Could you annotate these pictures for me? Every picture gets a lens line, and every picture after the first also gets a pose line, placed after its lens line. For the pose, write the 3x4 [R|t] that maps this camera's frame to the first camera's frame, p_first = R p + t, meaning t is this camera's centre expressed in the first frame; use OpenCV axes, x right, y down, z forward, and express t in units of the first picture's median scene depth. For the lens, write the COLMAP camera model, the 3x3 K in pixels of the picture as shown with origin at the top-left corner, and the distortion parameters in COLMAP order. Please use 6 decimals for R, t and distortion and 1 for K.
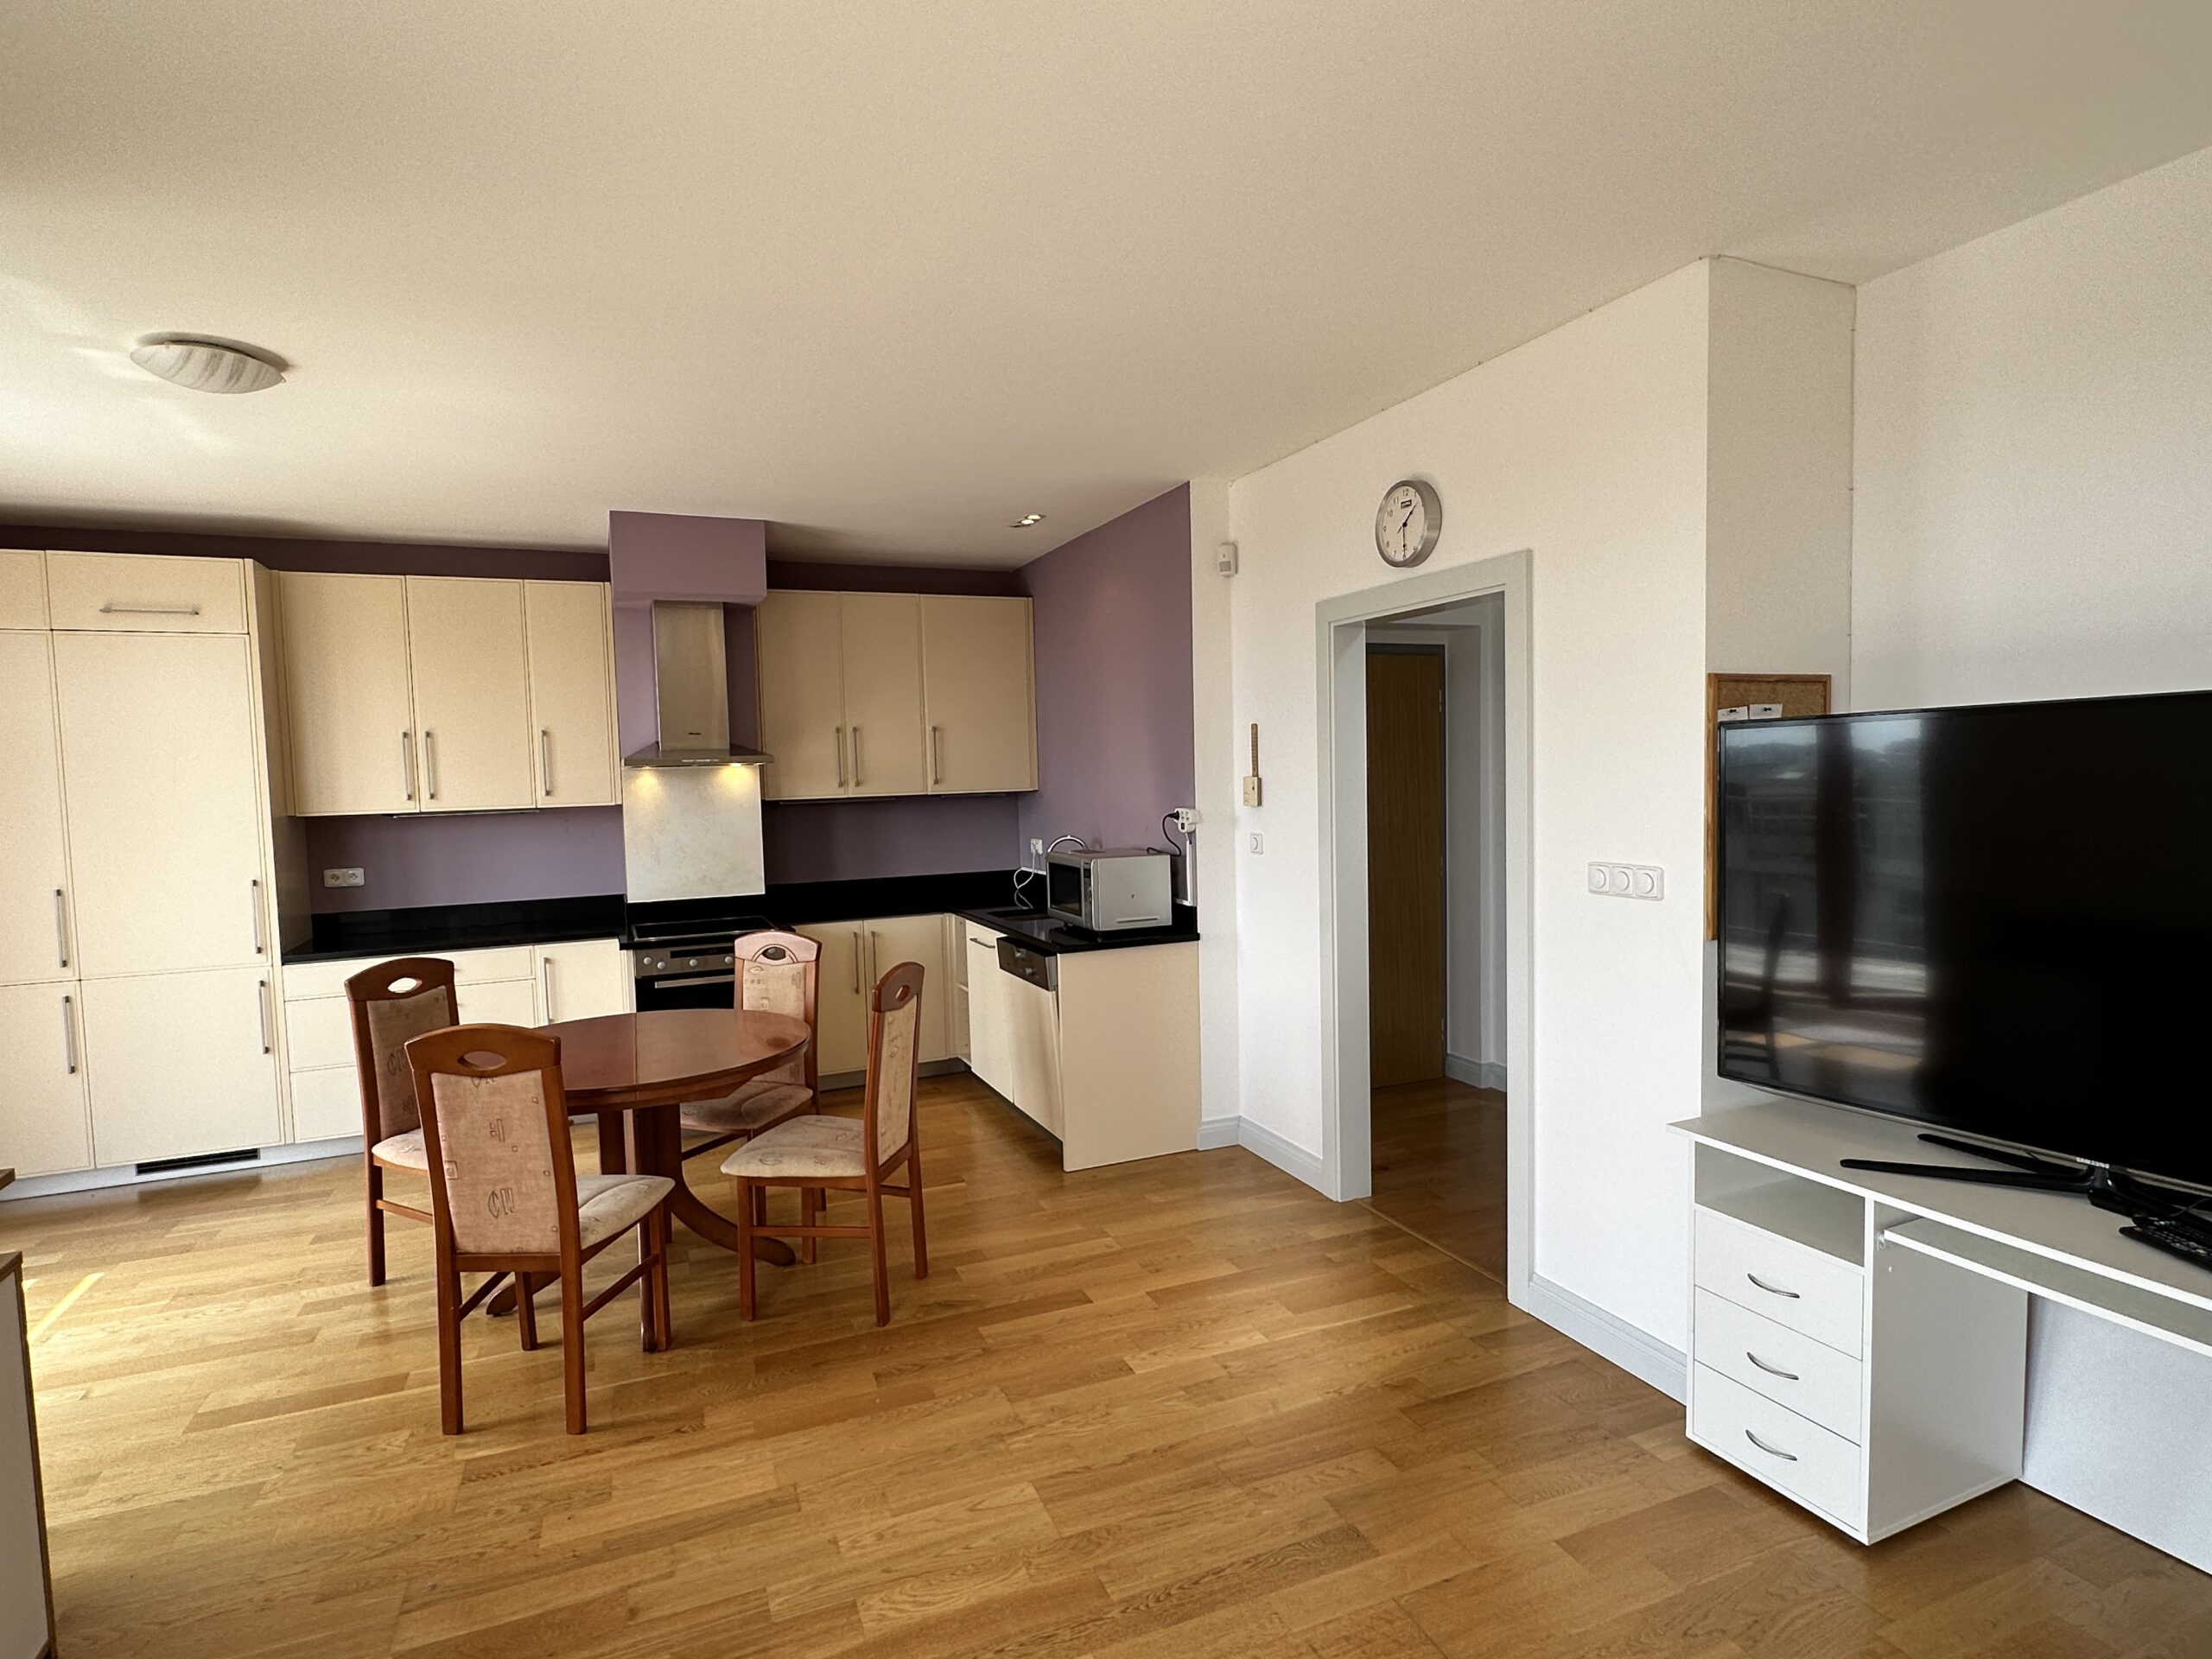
lens RADIAL K [[1152.3, 0, 1106.6], [0, 1152.3, 836.2], [0, 0, 1]] dist [0.003521, -0.002233]
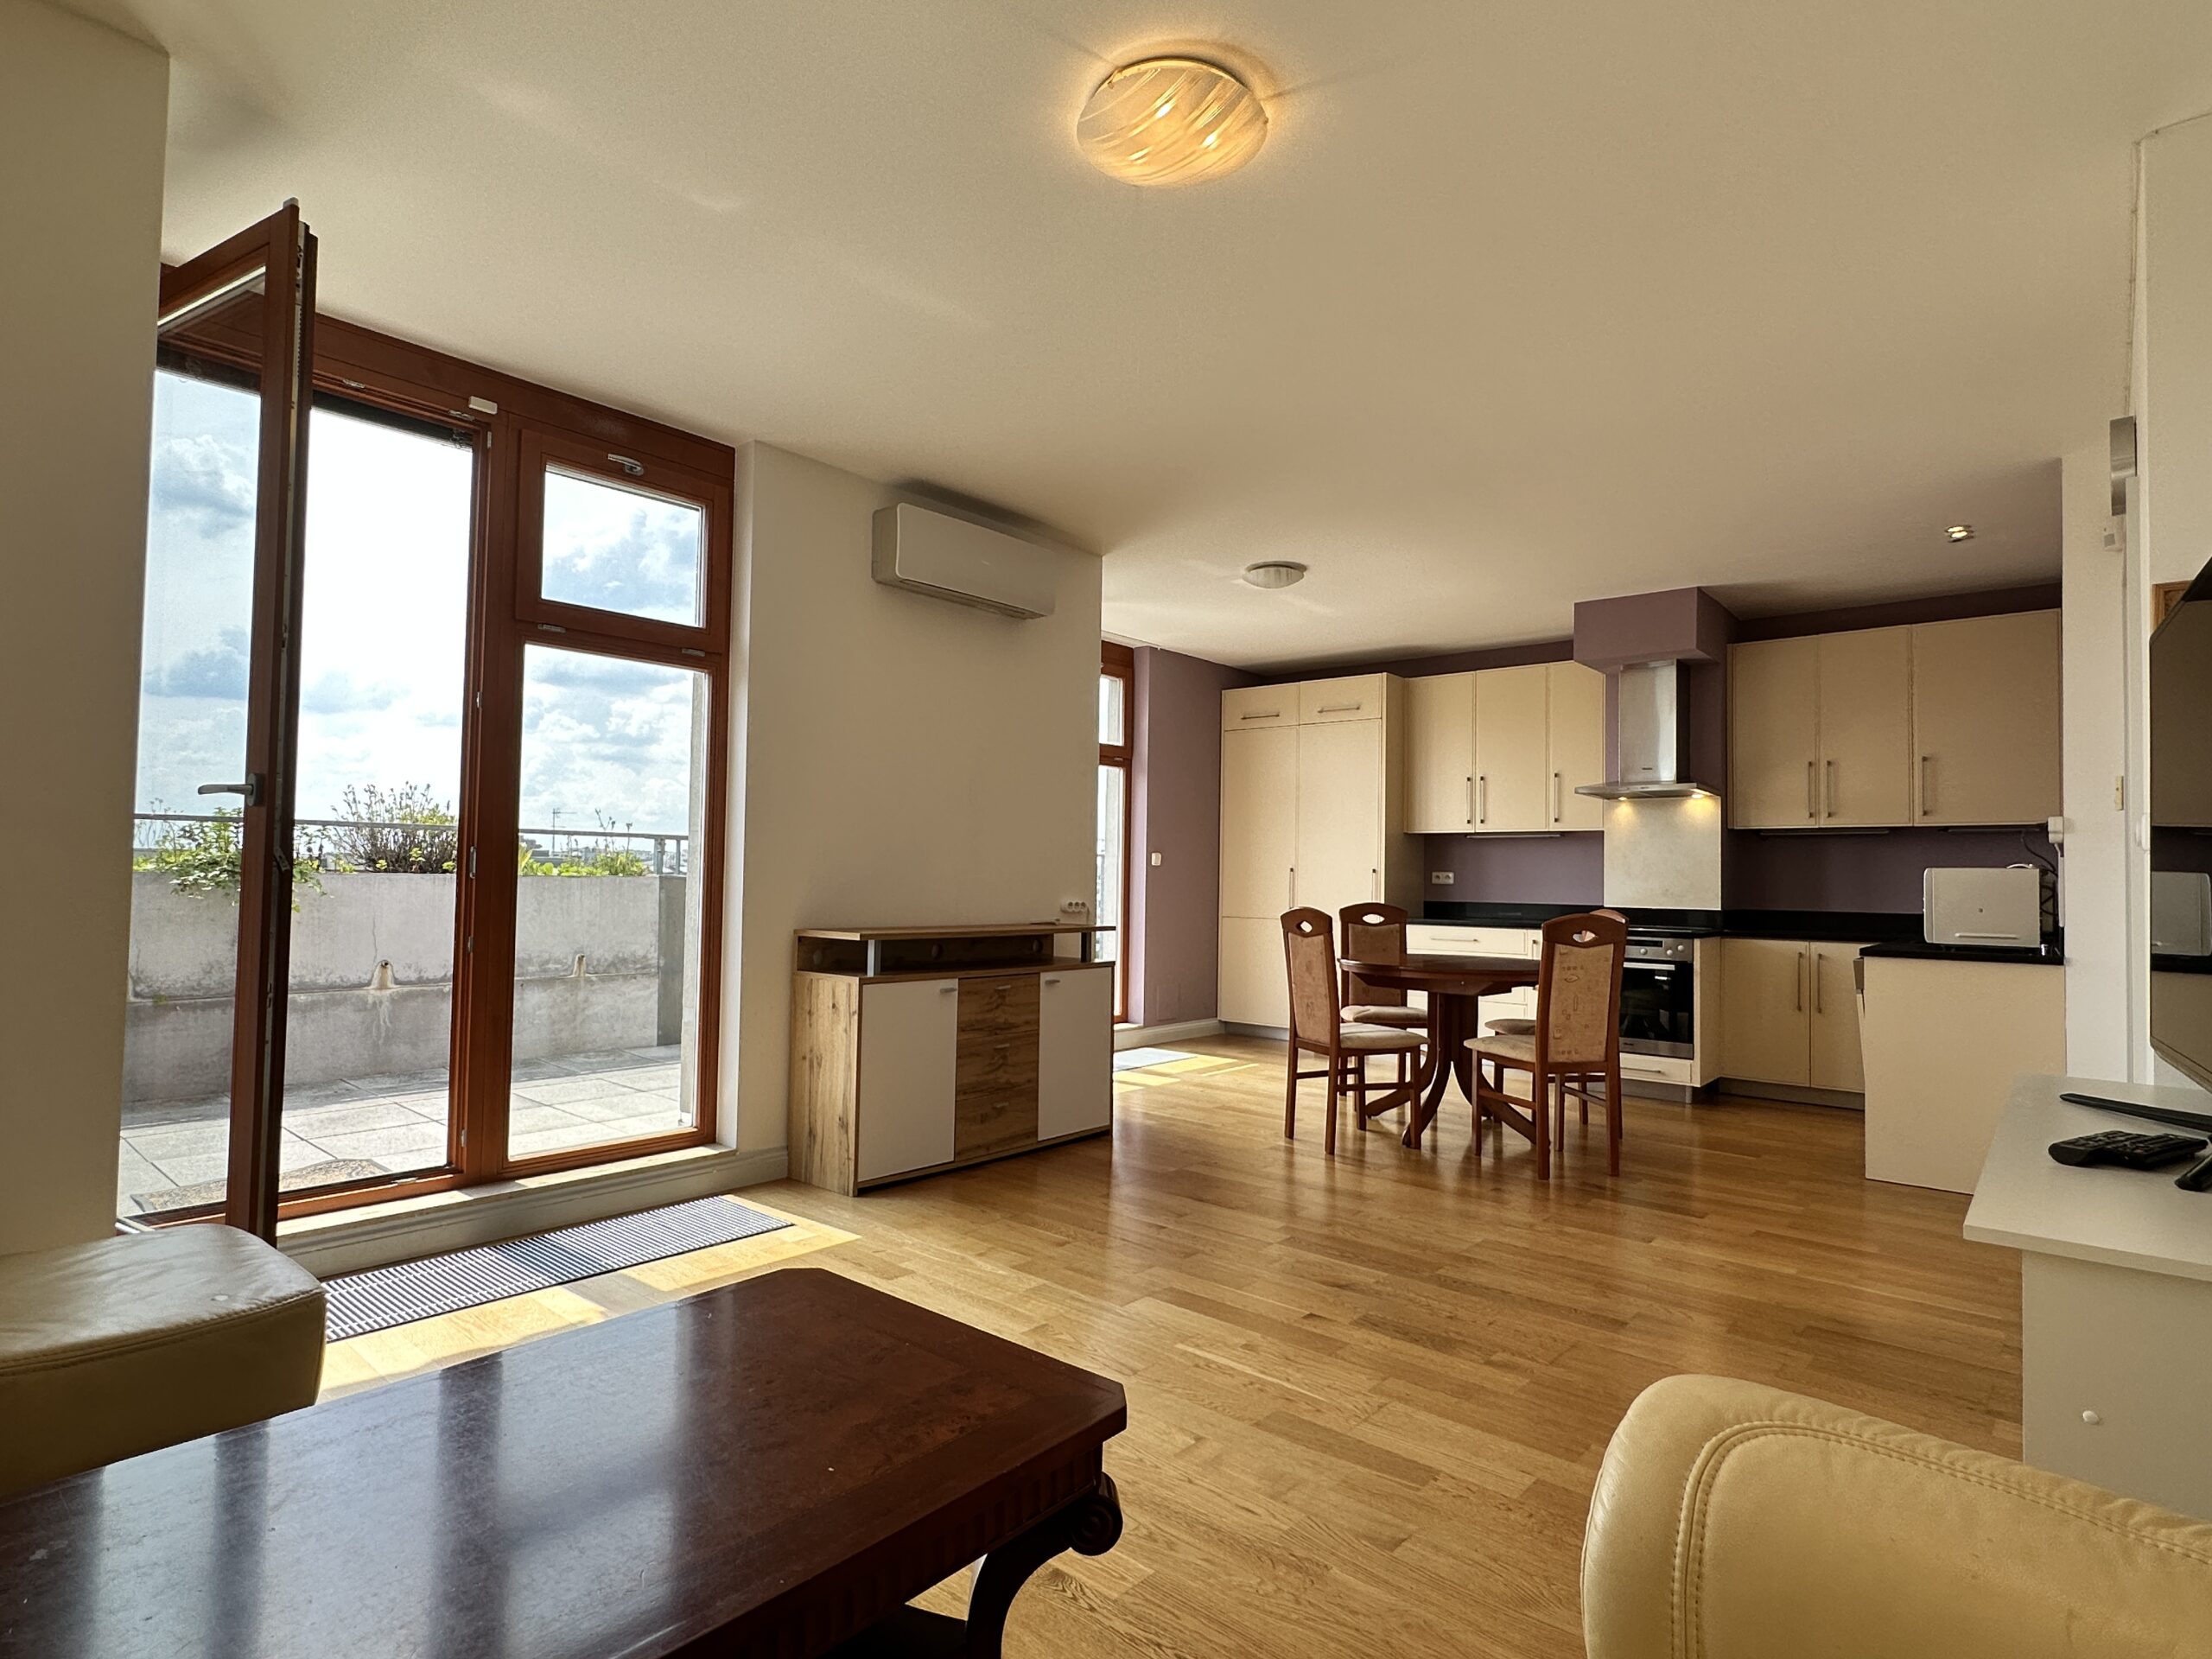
lens RADIAL K [[1152.3, 0, 1101.8], [0, 1152.3, 841.5], [0, 0, 1]] dist [0.003521, -0.002233]
pose [[0.433817, 0.004505, -0.900990, 0.621931], [-0.082018, 0.996033, -0.034510, 0.097244], [0.897260, 0.088868, 0.432466, -0.053215]]
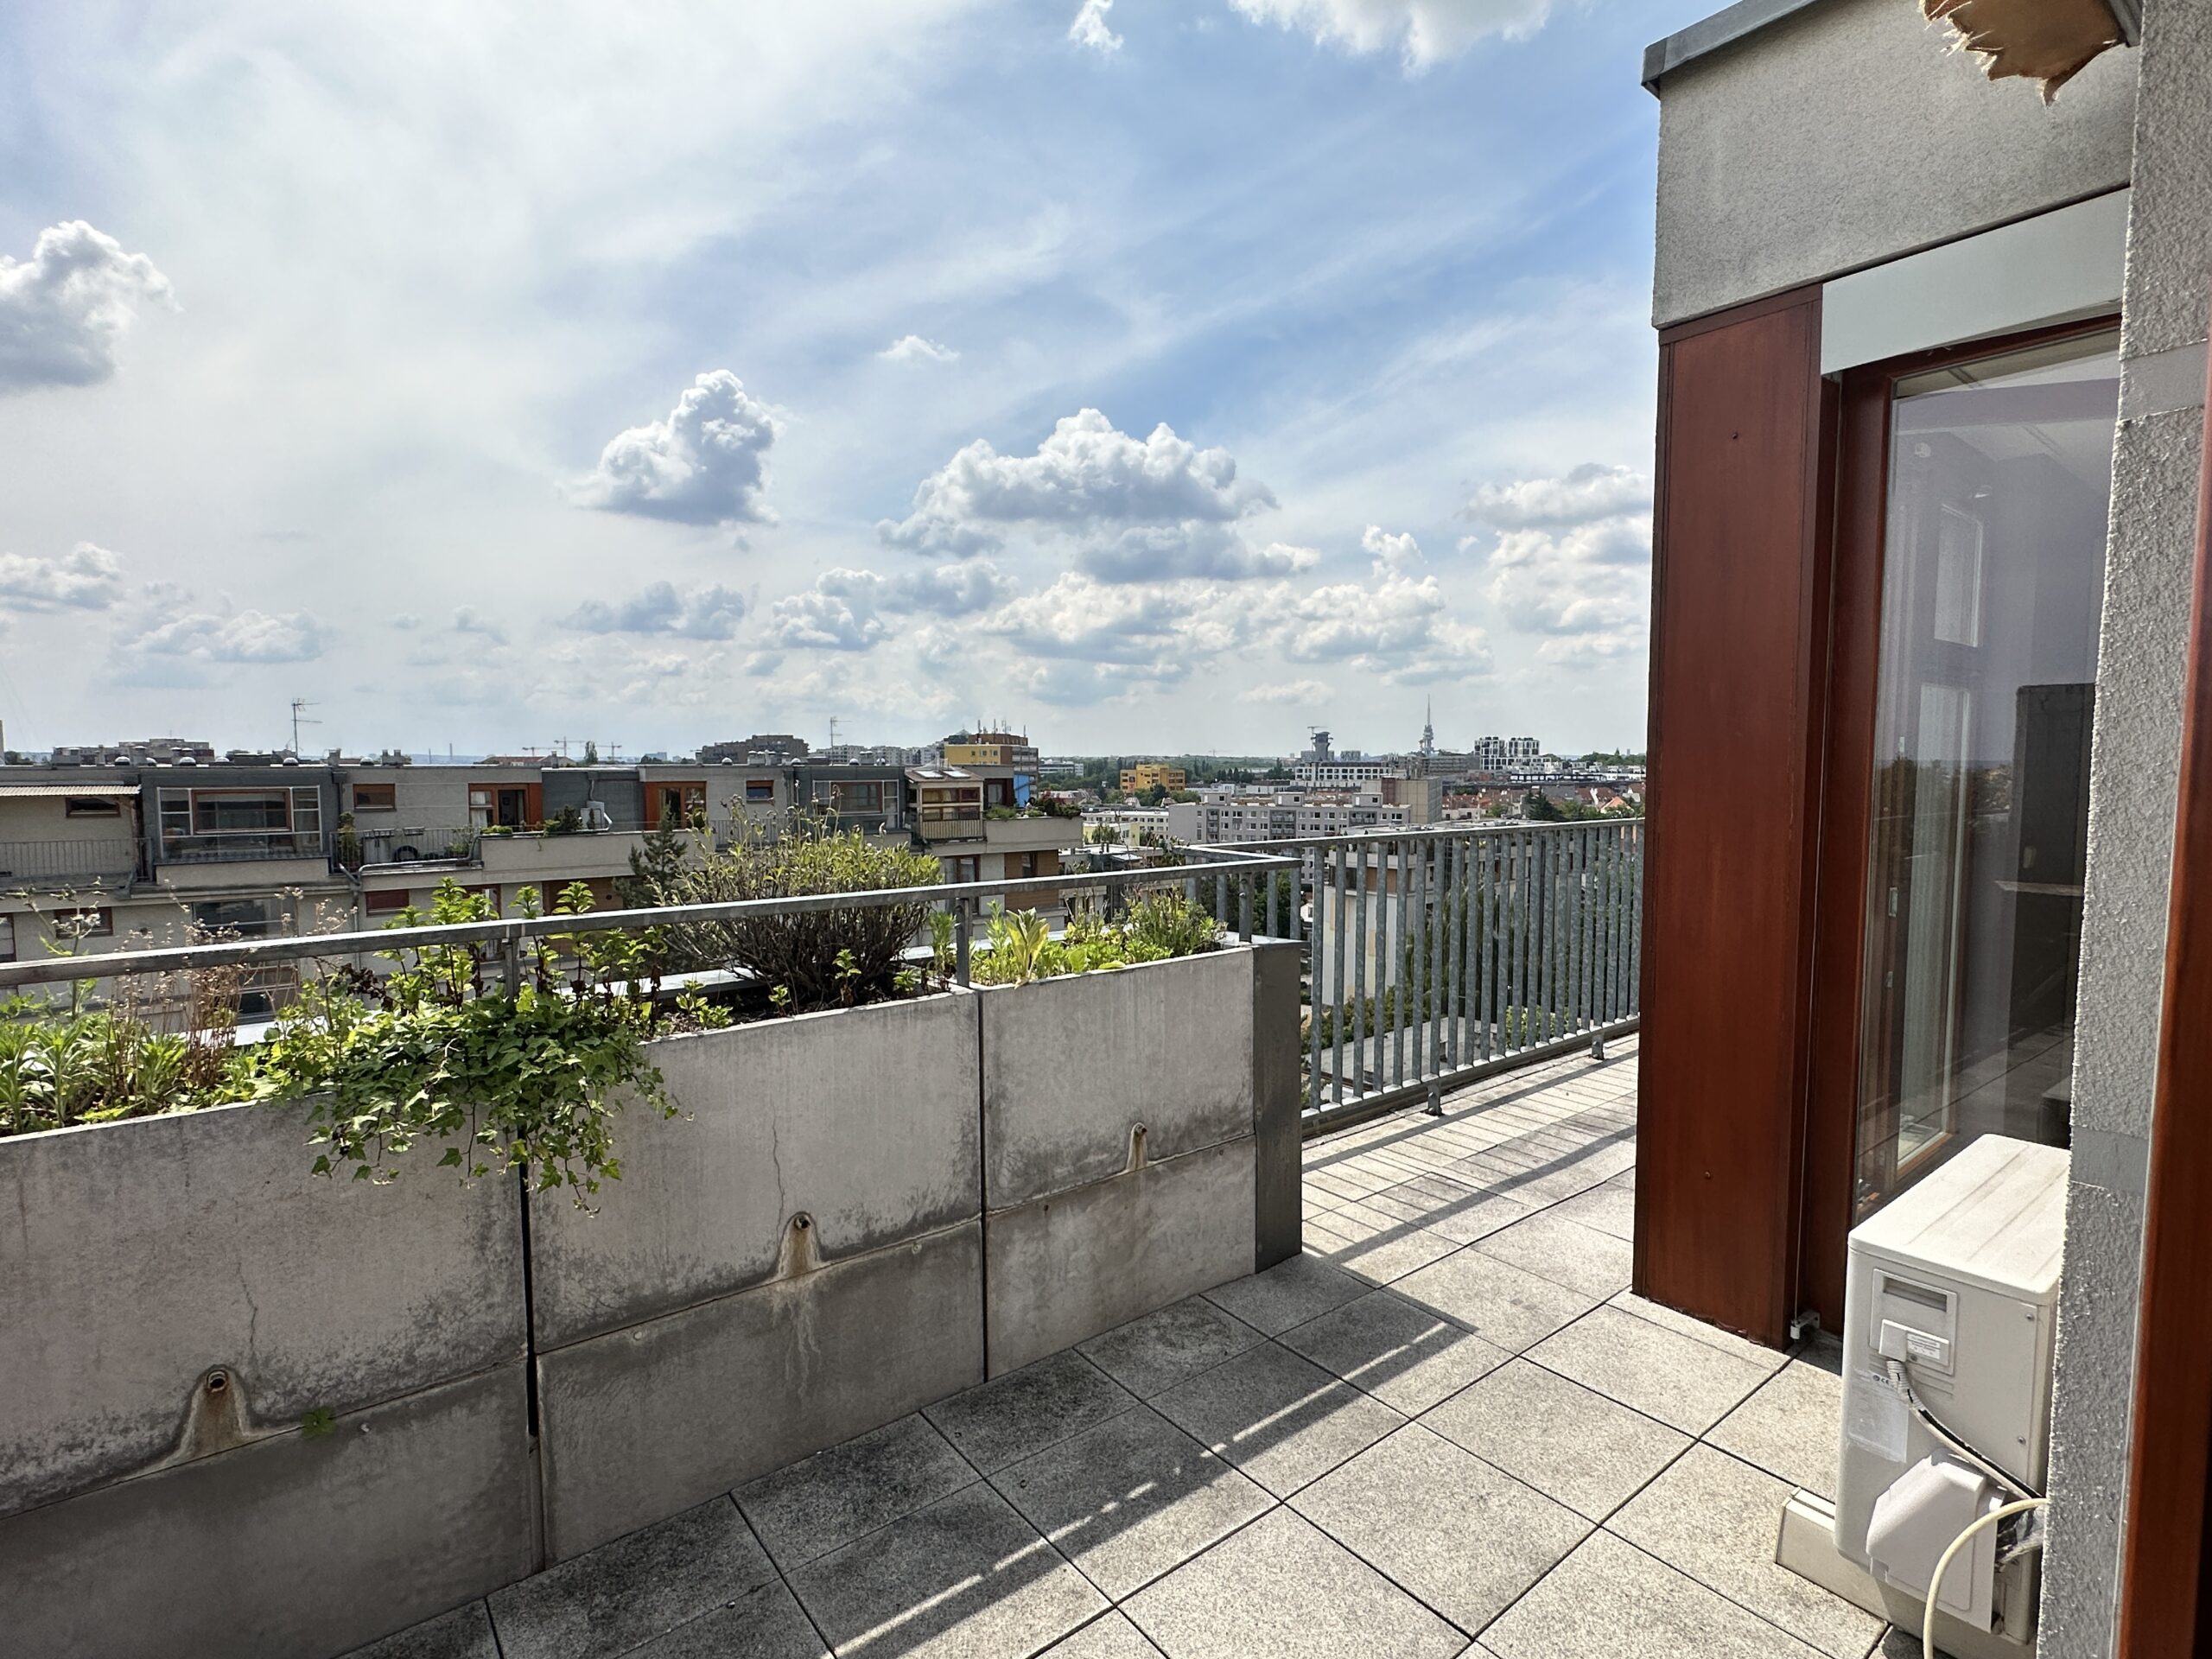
lens RADIAL K [[1085.8, 0, 1096.7], [0, 1085.8, 843.7], [0, 0, 1]] dist [-0.001796, 0.000982]
pose [[0.251987, 0.096979, -0.962859, -0.322786], [-0.063356, 0.994485, 0.083584, 0.016122], [0.965655, 0.039941, 0.256741, -0.202423]]
